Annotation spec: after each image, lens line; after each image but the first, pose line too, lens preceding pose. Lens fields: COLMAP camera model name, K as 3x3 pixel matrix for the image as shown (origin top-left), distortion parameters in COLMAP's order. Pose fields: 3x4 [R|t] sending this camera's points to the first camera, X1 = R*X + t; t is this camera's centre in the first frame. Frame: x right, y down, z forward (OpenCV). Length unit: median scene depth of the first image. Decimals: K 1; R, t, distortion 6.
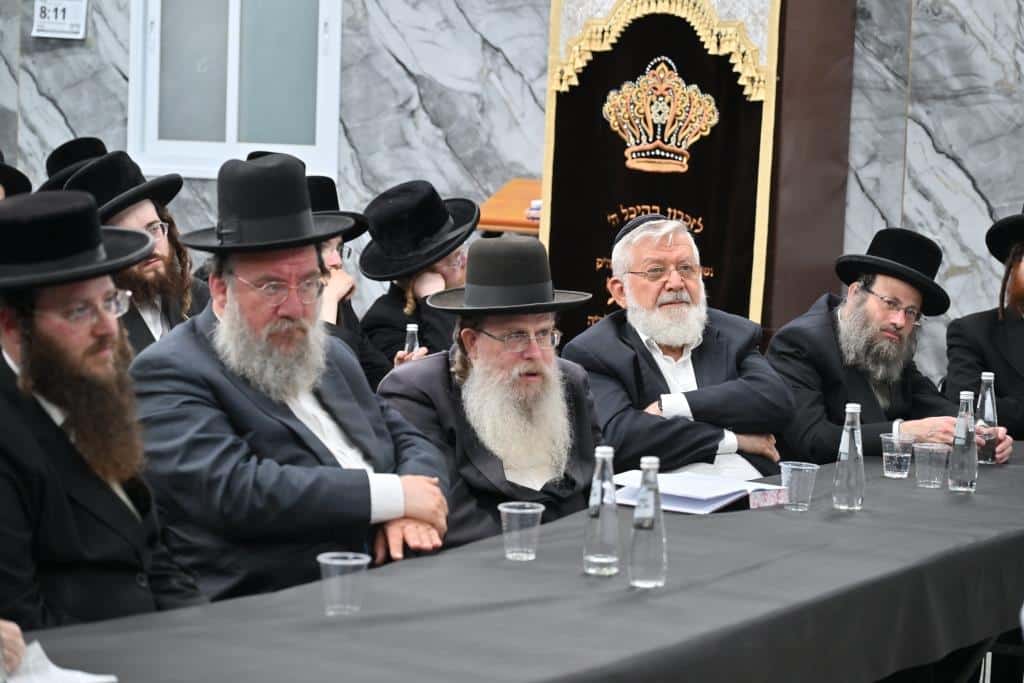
lens RADIAL K [[2562.4, 0, 513.2], [0, 2562.4, 340.9], [0, 0, 1]] dist [0.035260, 0.000000]
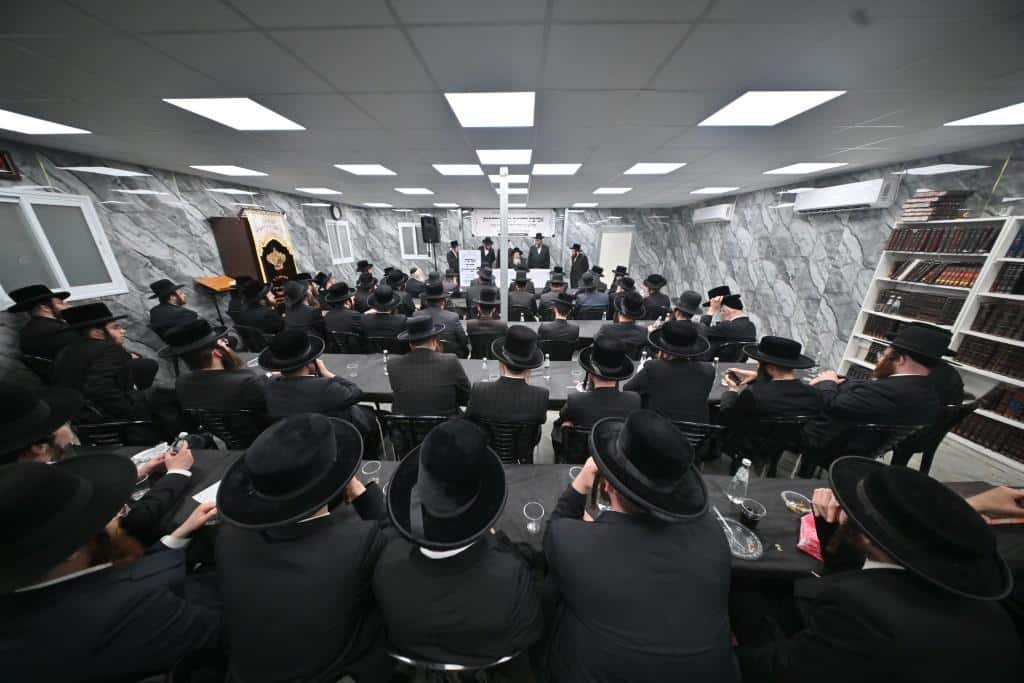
lens RADIAL K [[301.3, 0, 513.3], [0, 301.3, 345.6], [0, 0, 1]] dist [0.001663, -0.000011]
pose [[-0.487227, -0.333536, 0.807071, -0.758294], [0.051263, 0.911671, 0.407711, -0.153421], [-0.871769, 0.240021, -0.427092, 0.862556]]
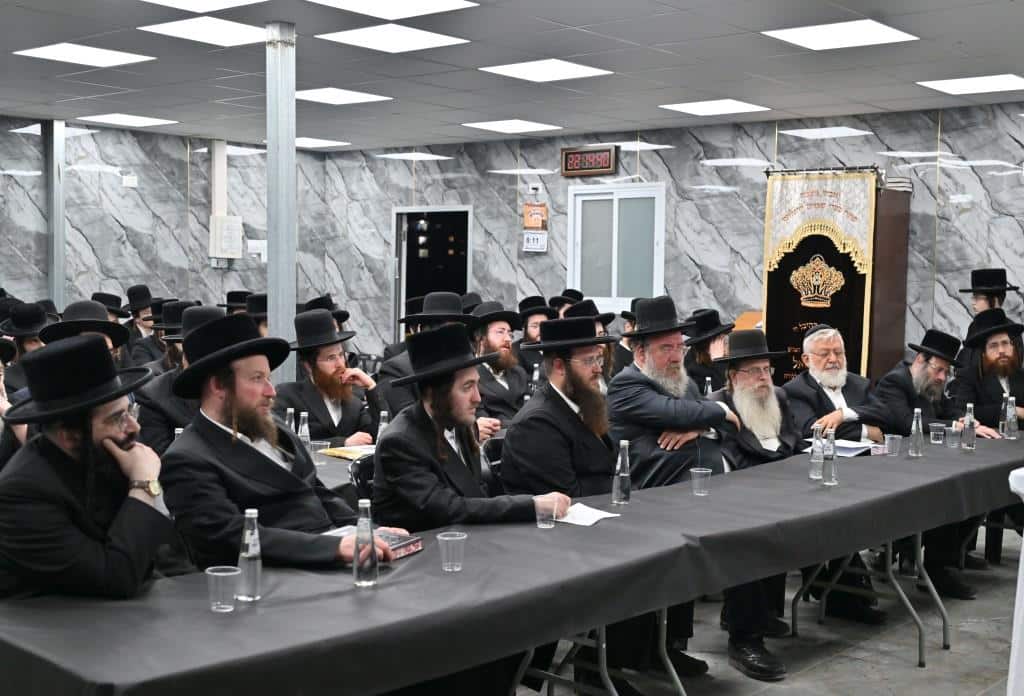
lens RADIAL K [[1250.5, 0, 508.2], [0, 1250.5, 350.0], [0, 0, 1]] dist [-0.005363, 0.000000]
pose [[0.985426, -0.009835, -0.169818, -0.020826], [0.004005, 0.999392, -0.034642, 0.005786], [0.170055, 0.033457, 0.984866, -0.085480]]
